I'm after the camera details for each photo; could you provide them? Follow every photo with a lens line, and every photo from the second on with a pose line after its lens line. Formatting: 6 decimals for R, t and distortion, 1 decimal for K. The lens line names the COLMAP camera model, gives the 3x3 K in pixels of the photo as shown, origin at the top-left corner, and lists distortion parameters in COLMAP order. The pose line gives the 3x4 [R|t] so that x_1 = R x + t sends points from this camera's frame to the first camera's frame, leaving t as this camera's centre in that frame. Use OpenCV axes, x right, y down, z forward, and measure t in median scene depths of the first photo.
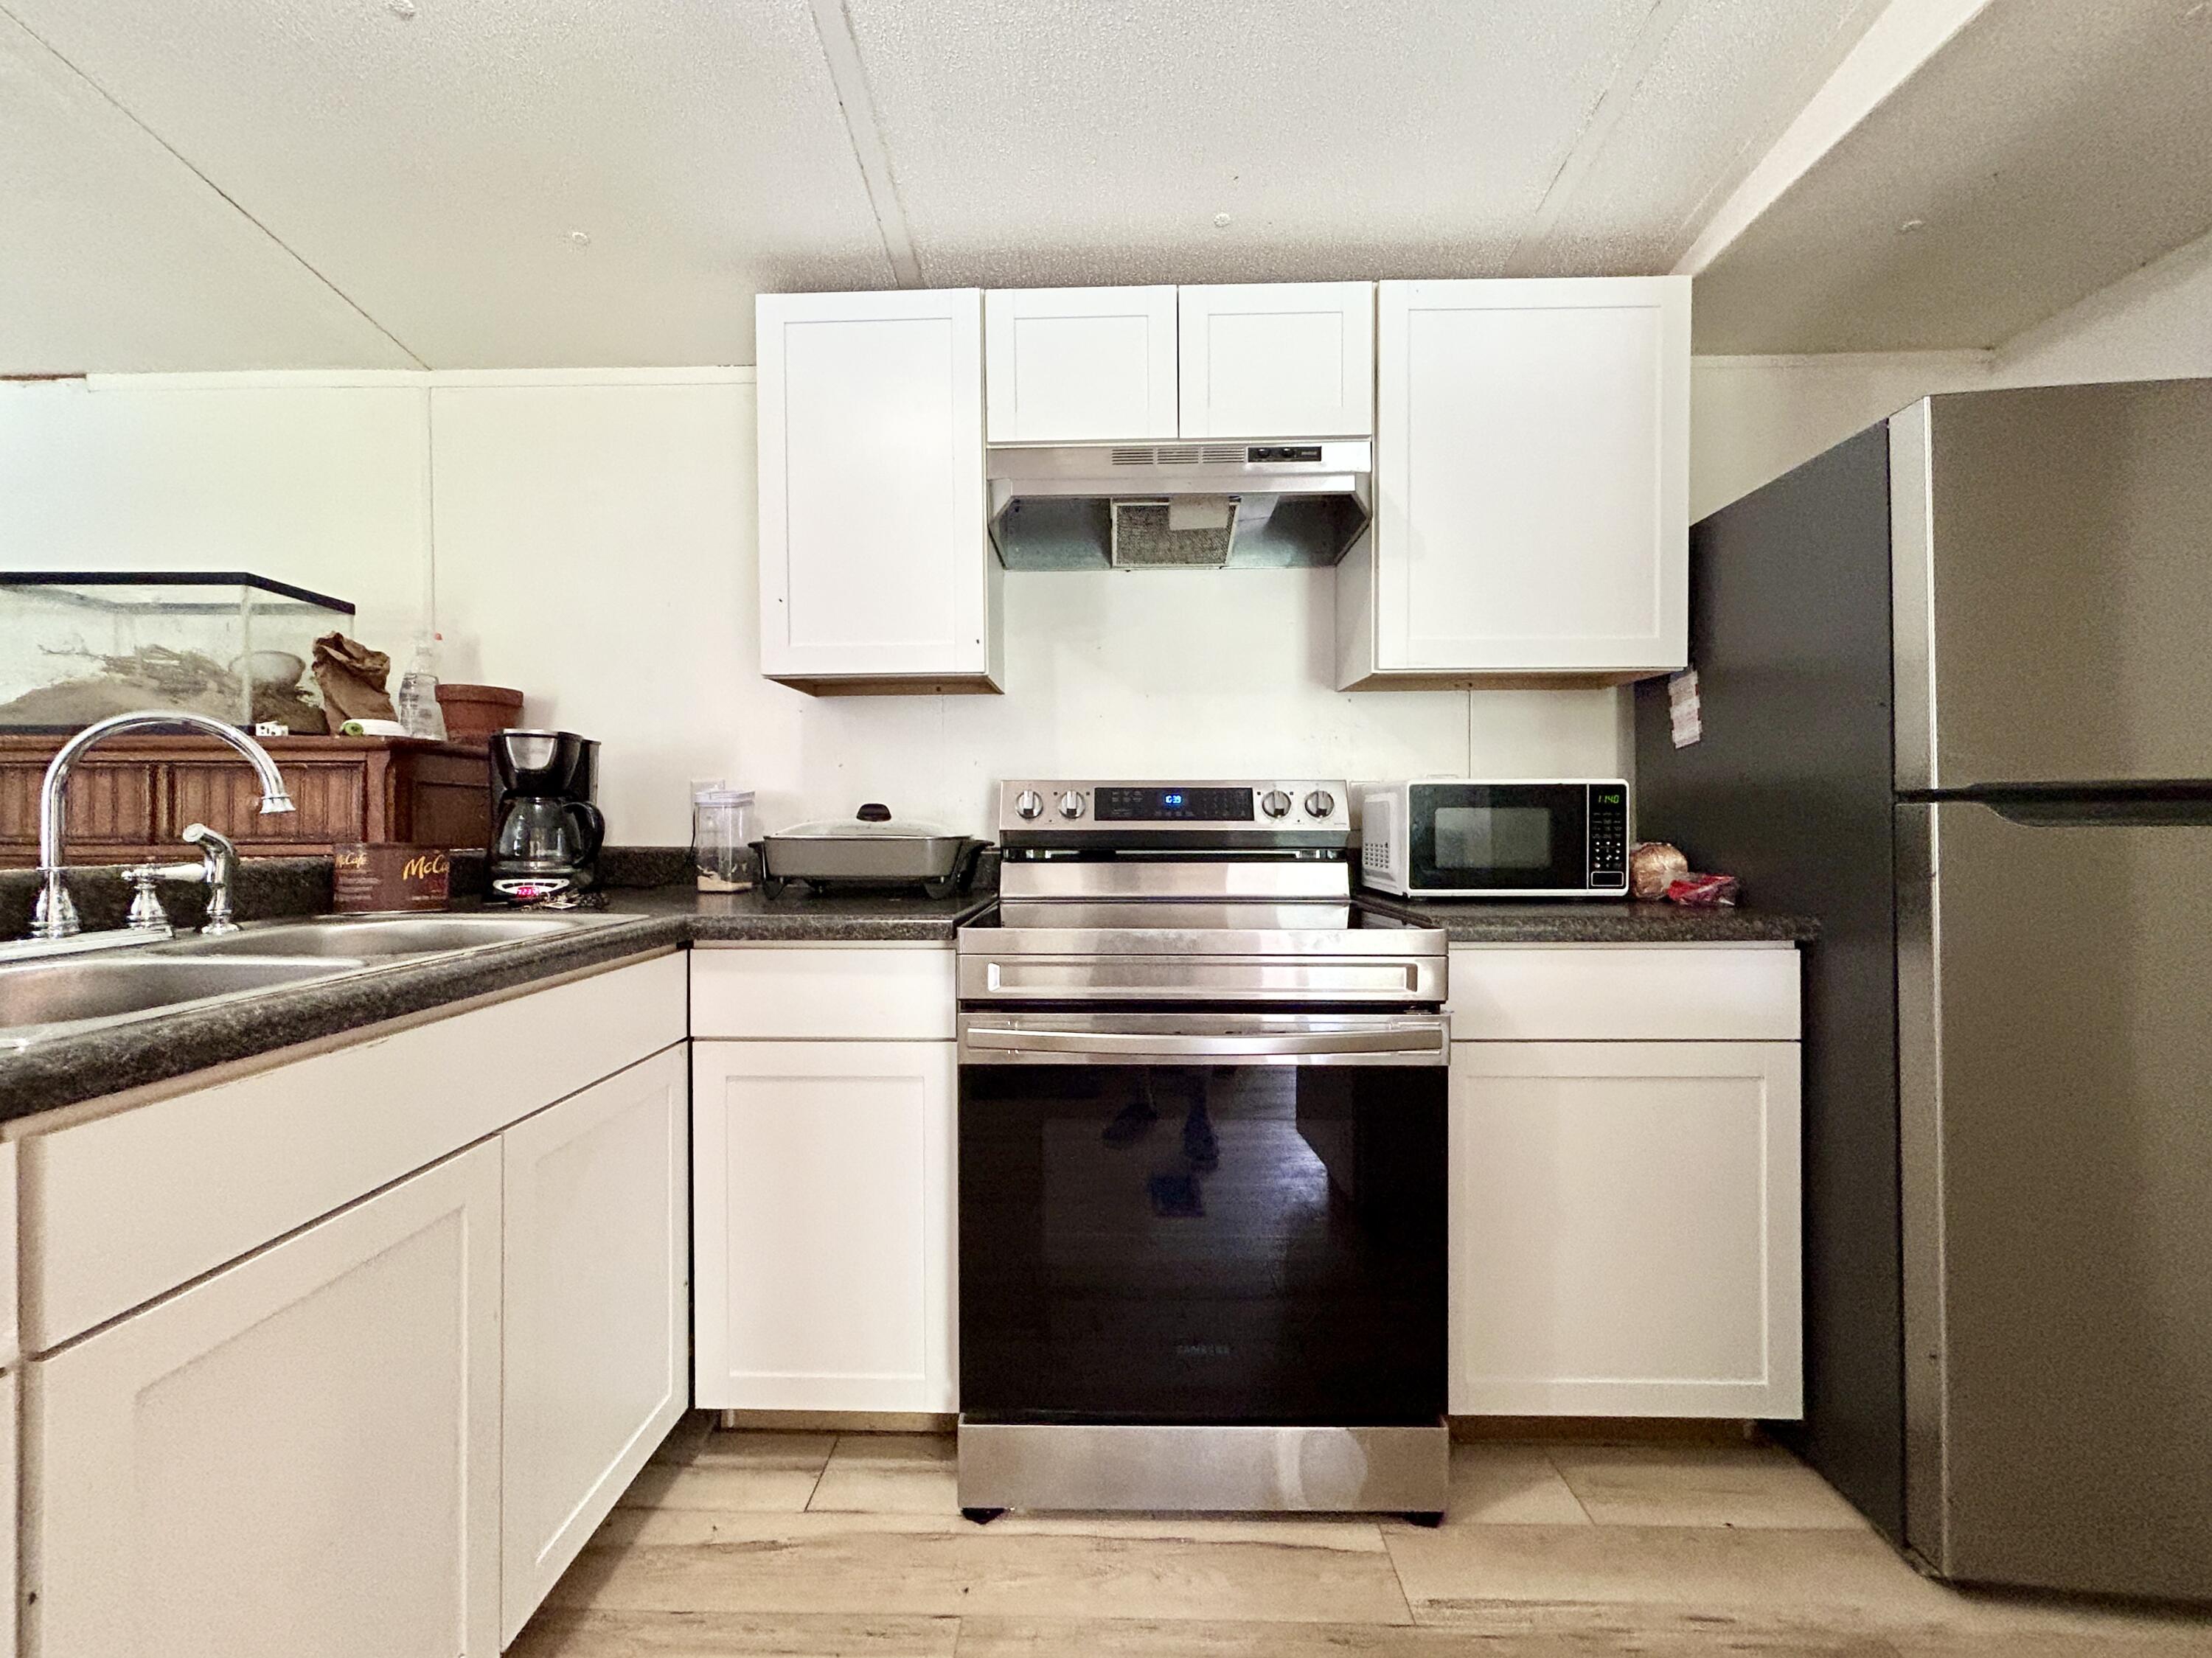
lens RADIAL K [[913.4, 0, 1106.4], [0, 913.4, 821.8], [0, 0, 1]] dist [0.000128, 0.000202]
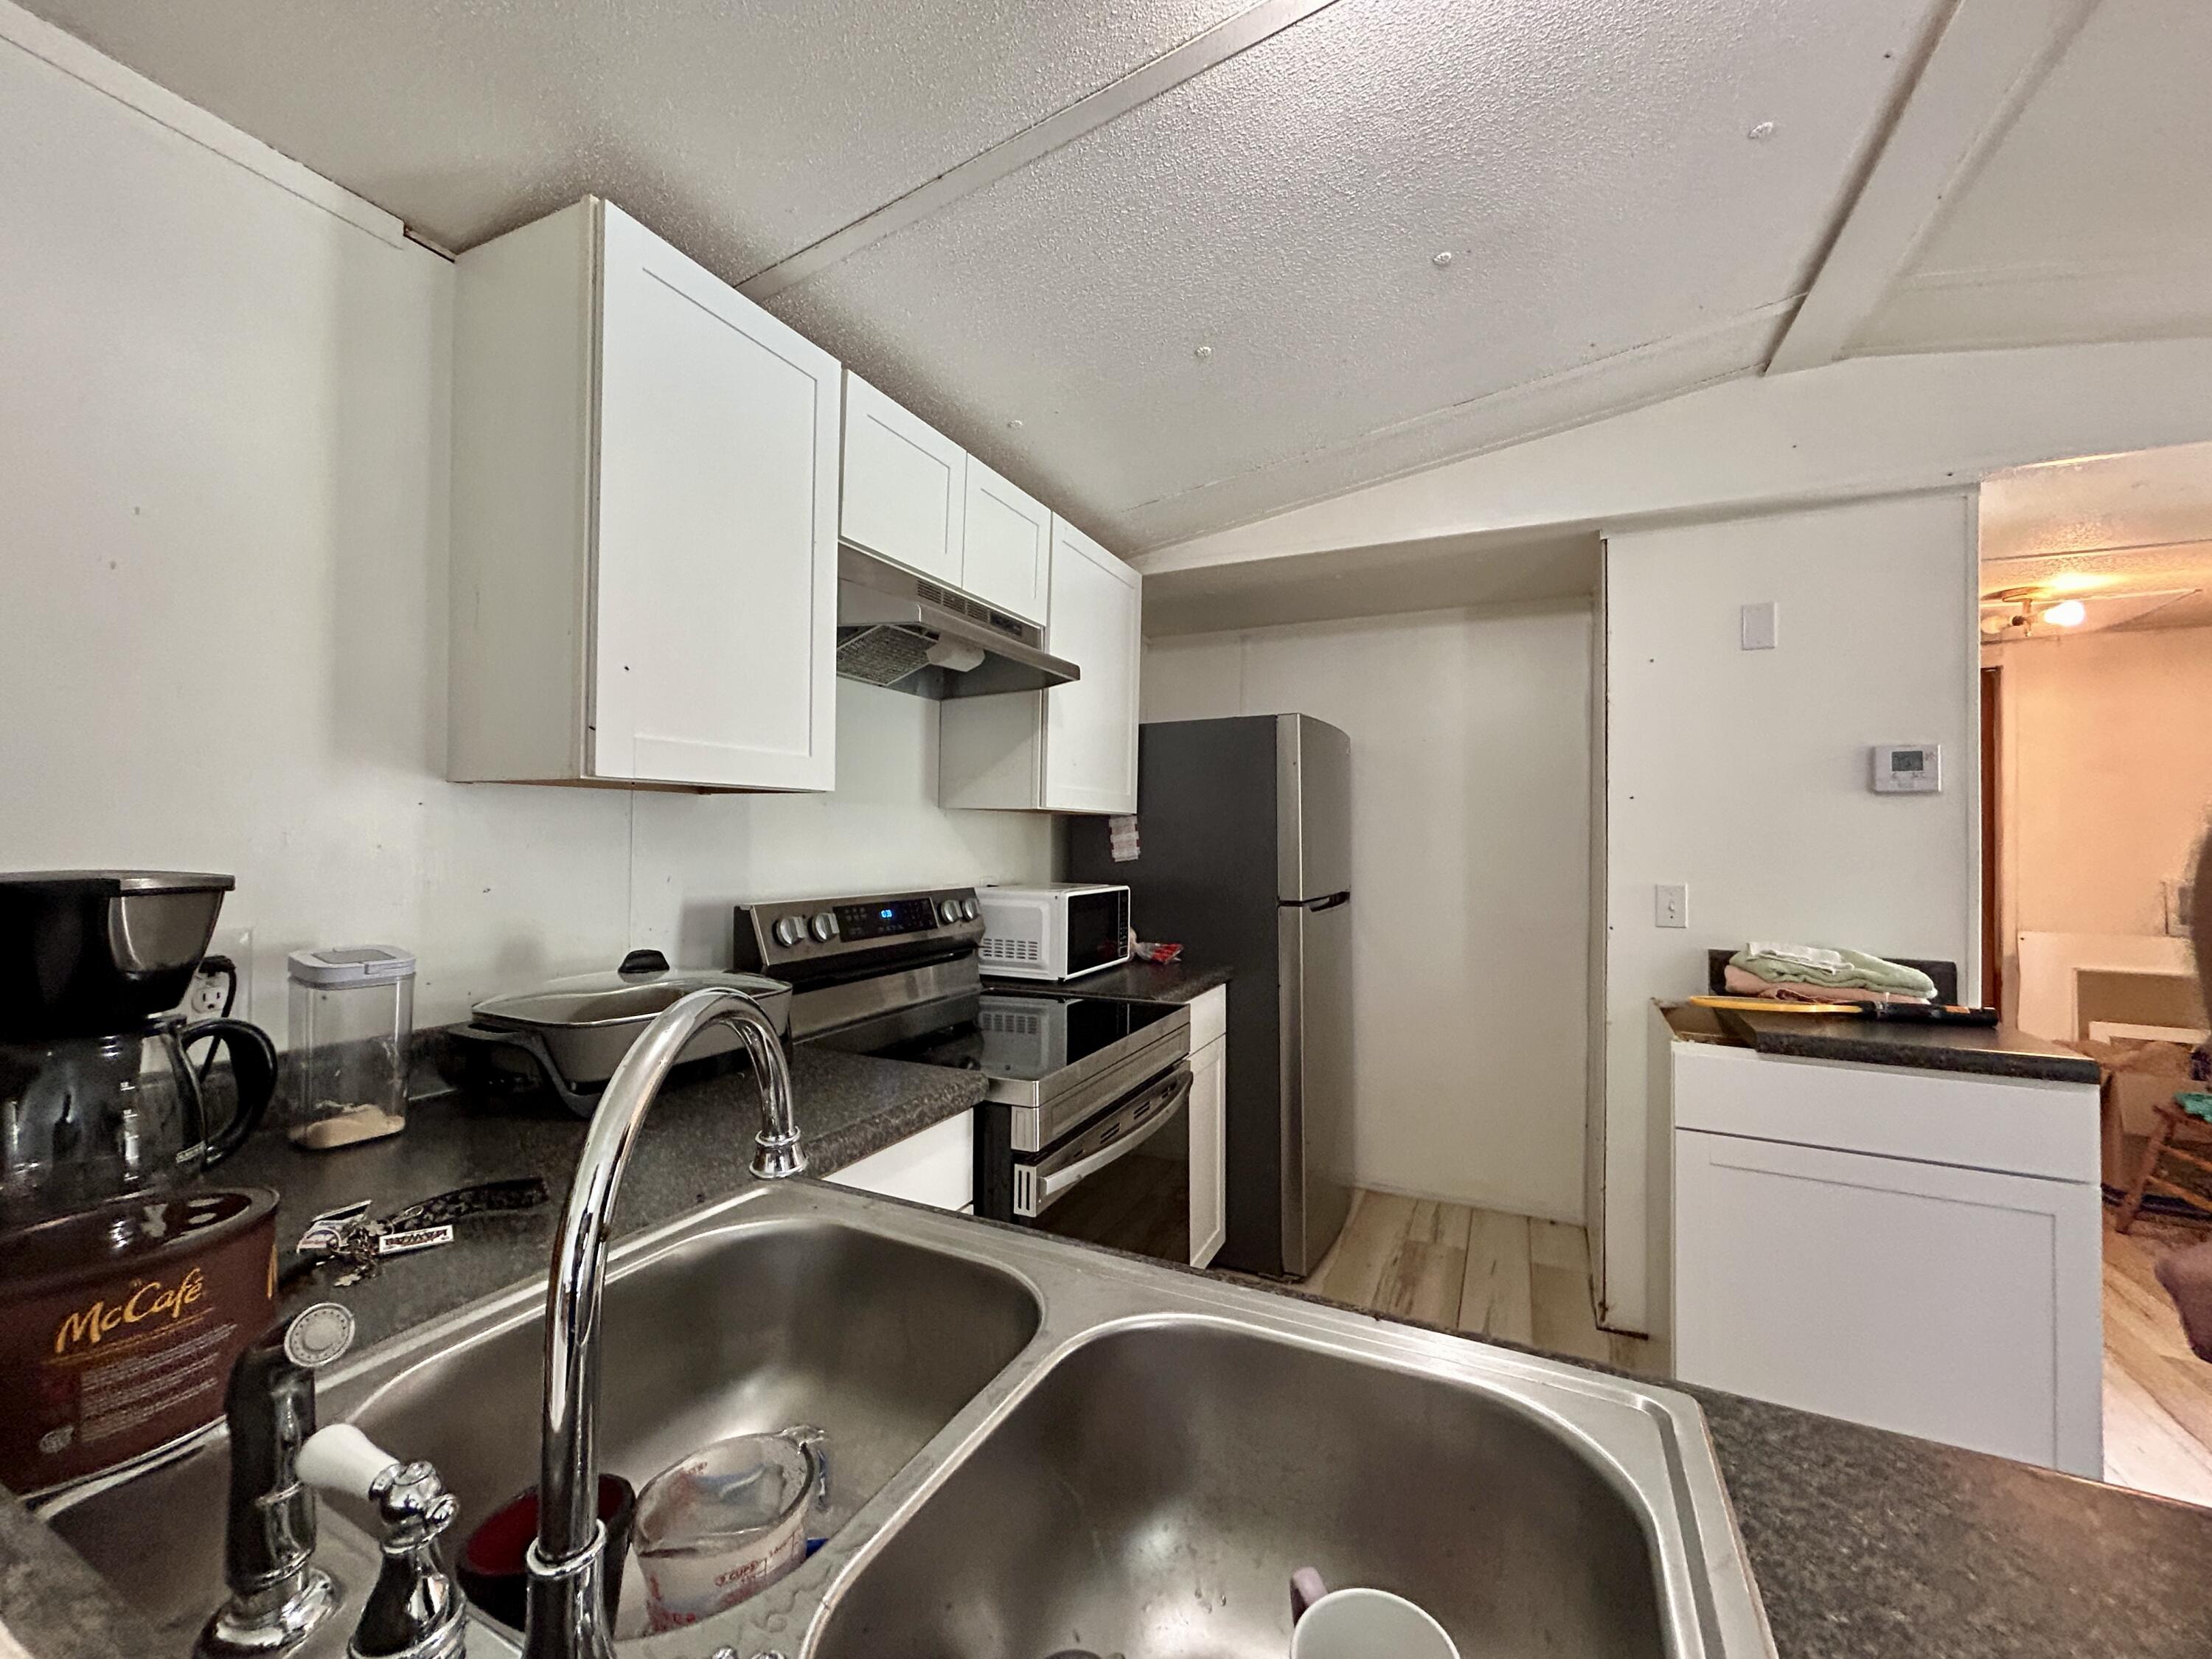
lens RADIAL K [[889.5, 0, 1095.1], [0, 889.5, 825.0], [0, 0, 1]] dist [0.000088, 0.000497]
pose [[0.408884, 0.019096, 0.912387, -0.815042], [-0.012425, 0.999805, -0.015357, -0.122403], [-0.912502, -0.005057, 0.409041, 0.414932]]
